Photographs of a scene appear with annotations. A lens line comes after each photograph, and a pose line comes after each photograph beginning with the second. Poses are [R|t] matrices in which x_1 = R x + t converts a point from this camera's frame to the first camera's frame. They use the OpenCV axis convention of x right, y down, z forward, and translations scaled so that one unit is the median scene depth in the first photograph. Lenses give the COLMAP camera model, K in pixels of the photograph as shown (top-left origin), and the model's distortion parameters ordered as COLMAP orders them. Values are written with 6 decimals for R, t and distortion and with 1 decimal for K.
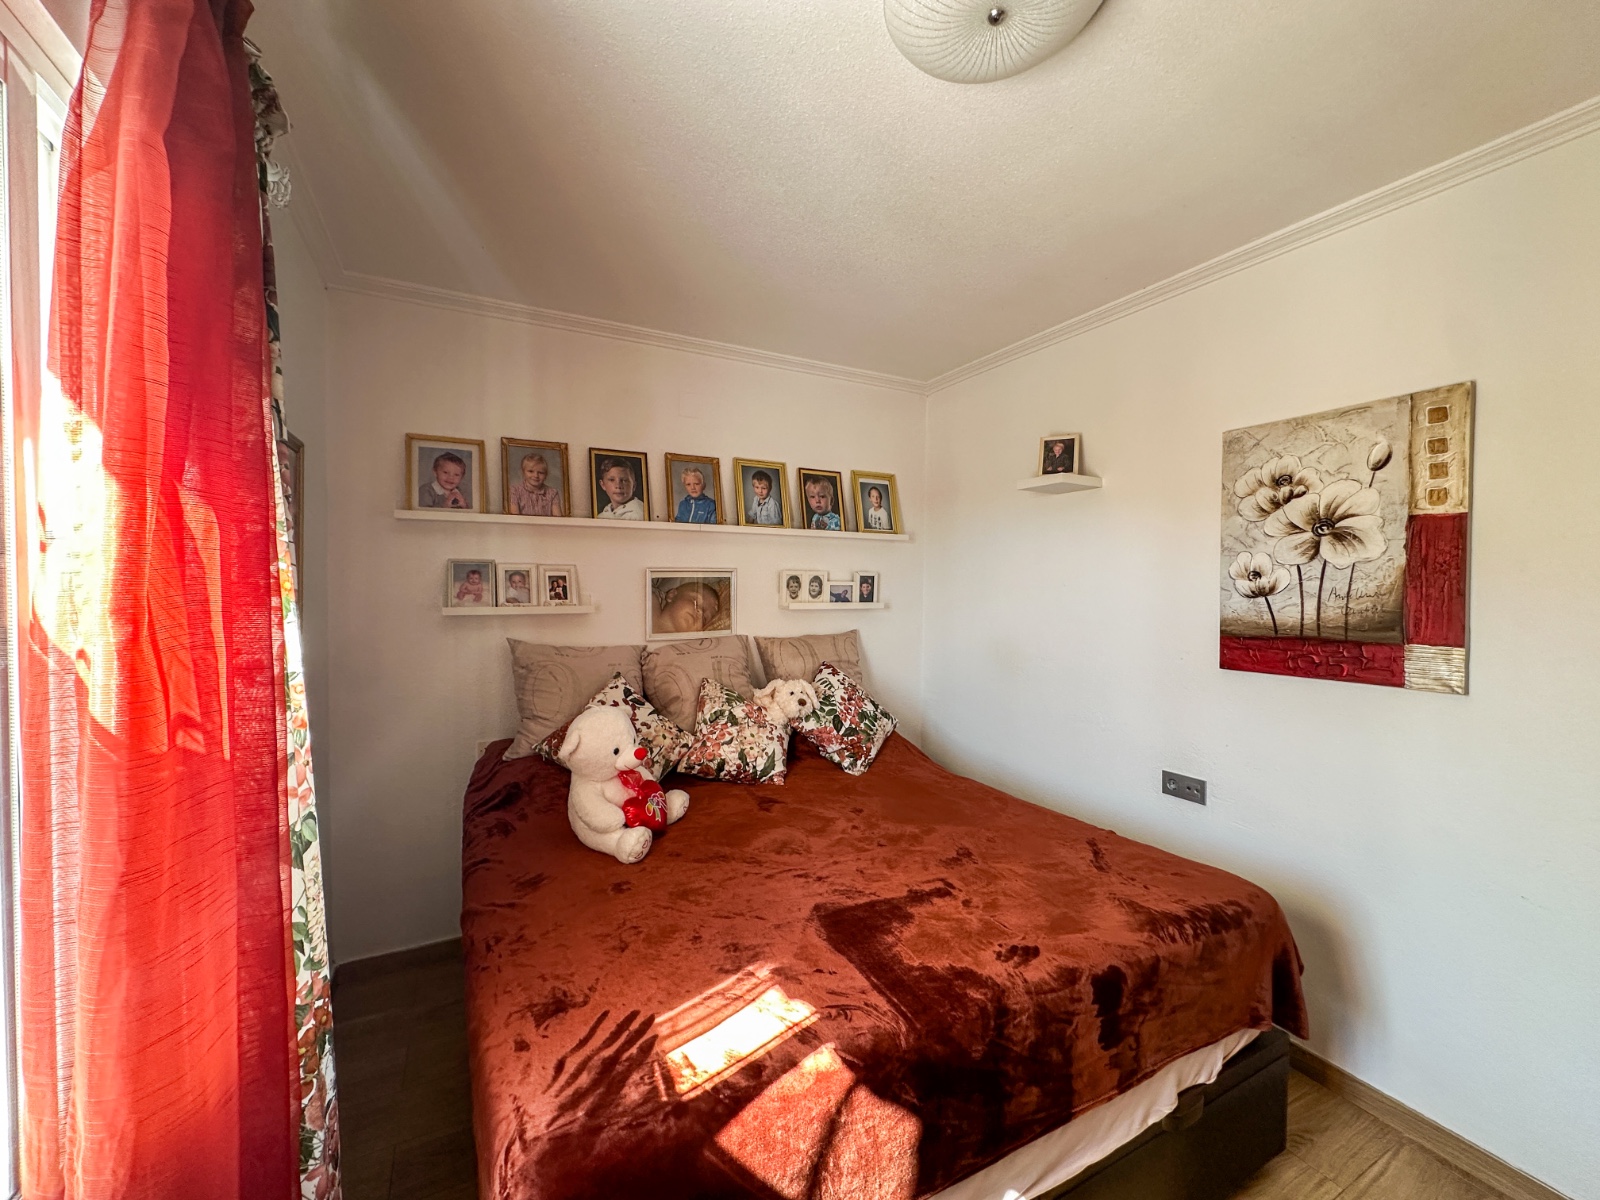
lens RADIAL K [[638.5, 0, 802.0], [0, 638.5, 596.5], [0, 0, 1]] dist [-0.002371, 0.001164]
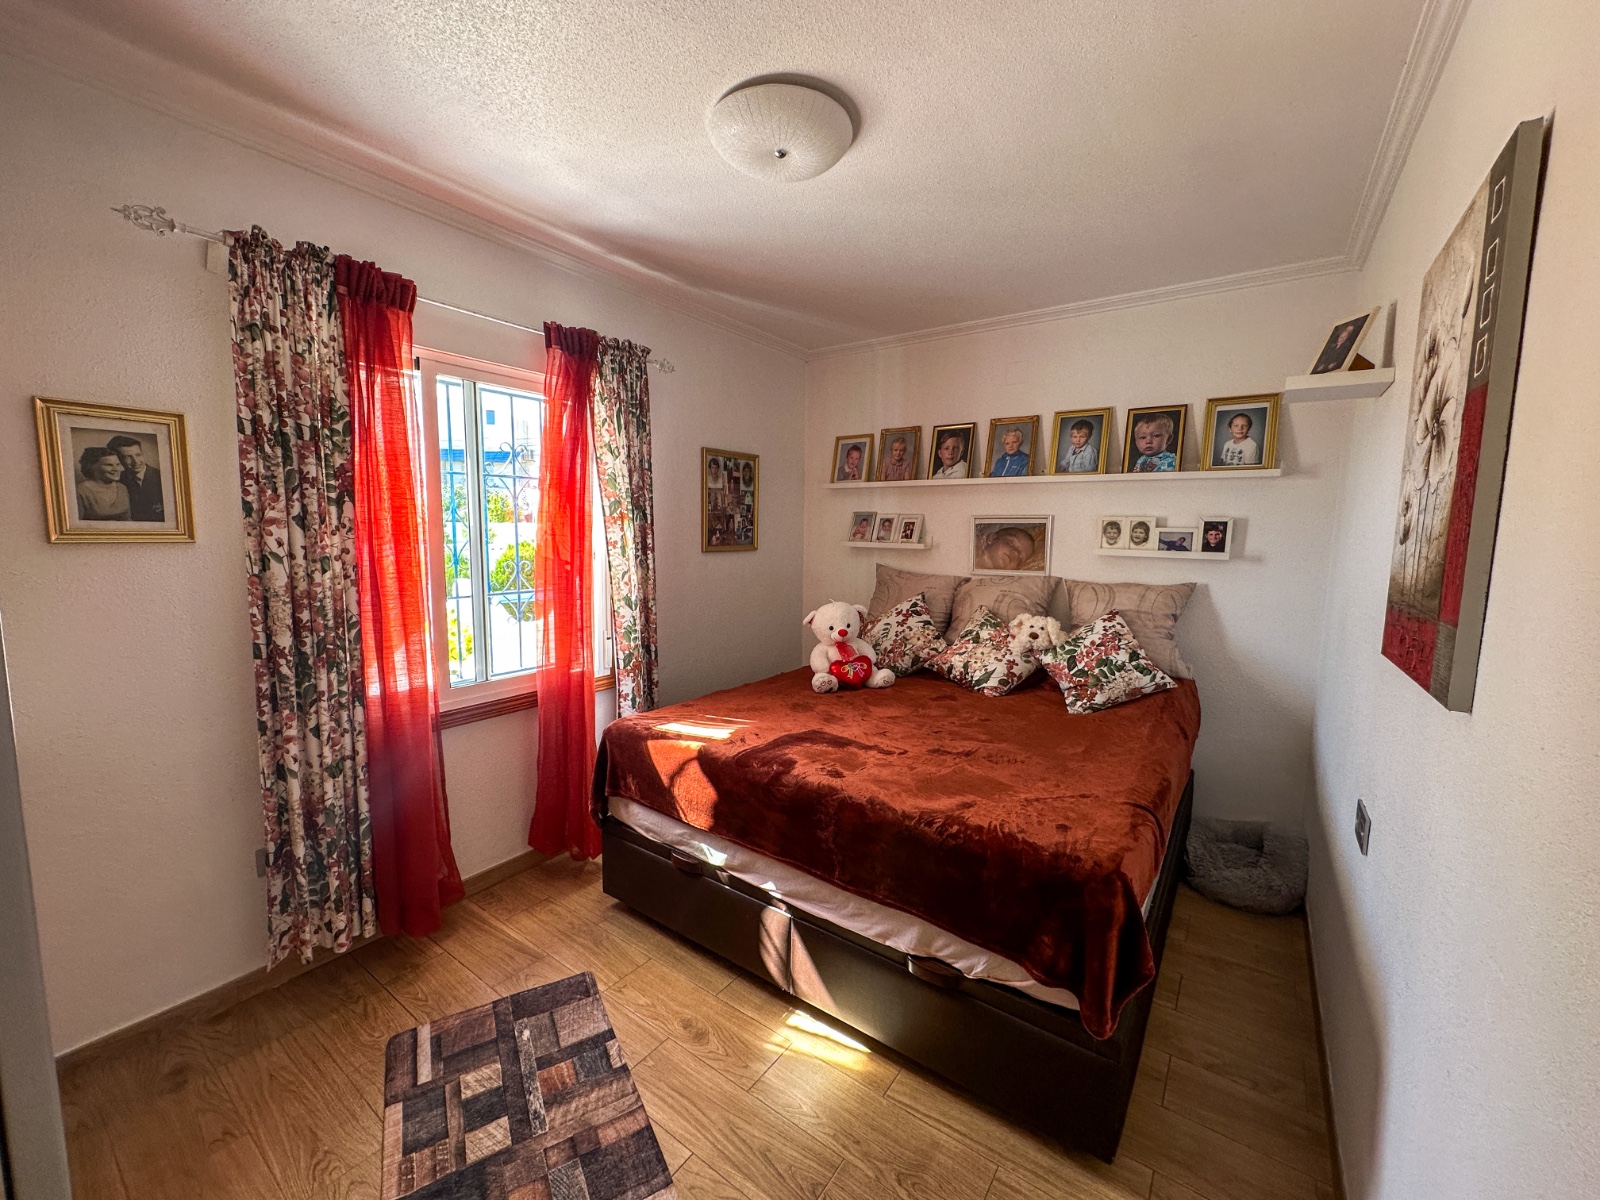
lens RADIAL K [[638.5, 0, 804.4], [0, 638.5, 600.7], [0, 0, 1]] dist [-0.002371, 0.001164]
pose [[0.450789, 0.100930, -0.886906, 0.842061], [-0.034148, 0.994810, 0.095853, 0.014264], [0.891977, -0.012923, 0.451896, 0.155179]]
